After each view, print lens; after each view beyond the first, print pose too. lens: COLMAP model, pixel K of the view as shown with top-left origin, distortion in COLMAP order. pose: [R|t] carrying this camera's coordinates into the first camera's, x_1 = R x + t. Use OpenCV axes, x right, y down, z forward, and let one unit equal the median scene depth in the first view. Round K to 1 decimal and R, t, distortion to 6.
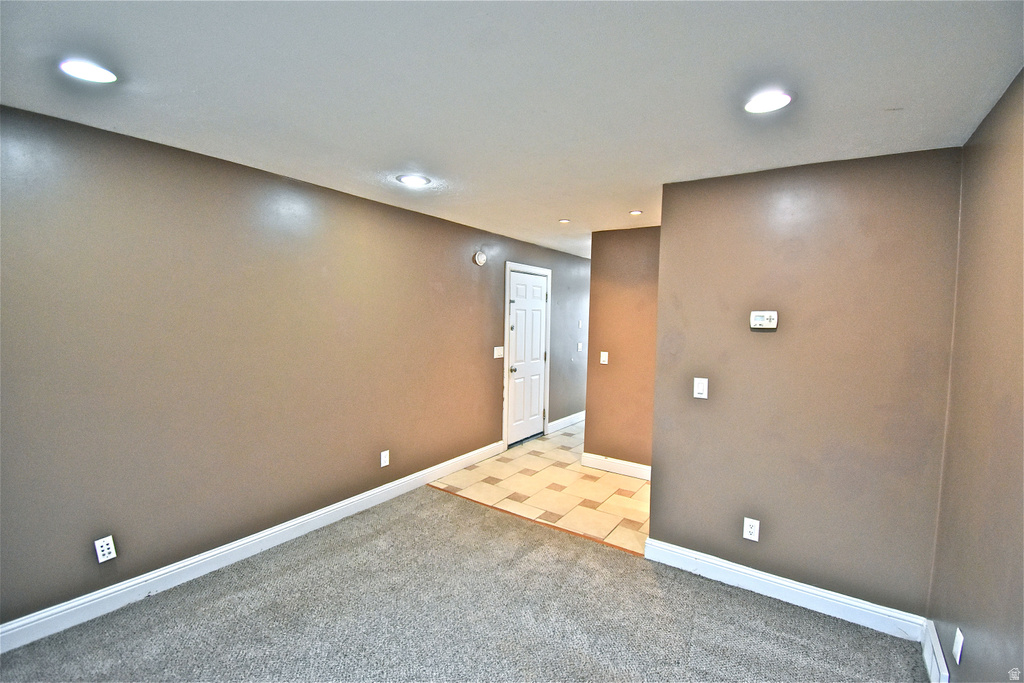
lens RADIAL K [[456.3, 0, 513.0], [0, 456.3, 339.0], [0, 0, 1]] dist [0.009966, -0.012894]
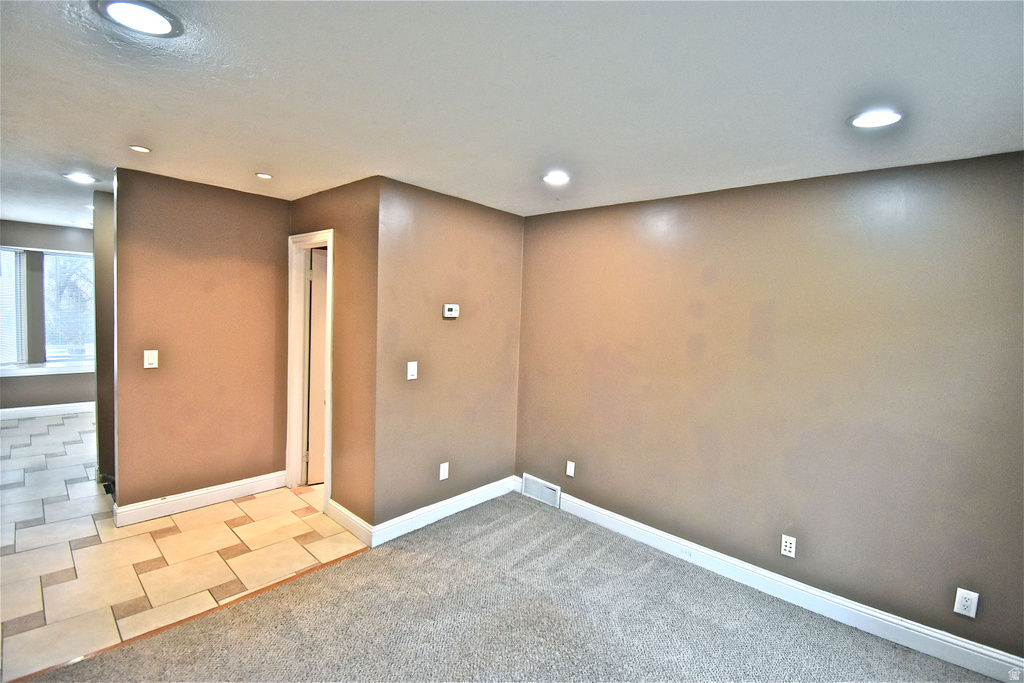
lens RADIAL K [[456.3, 0, 514.5], [0, 456.3, 338.3], [0, 0, 1]] dist [0.009966, -0.012894]
pose [[0.114626, -0.069426, 0.990980, -0.632574], [0.013059, 0.997574, 0.068377, -0.043858], [-0.993323, 0.005104, 0.115255, 0.568287]]
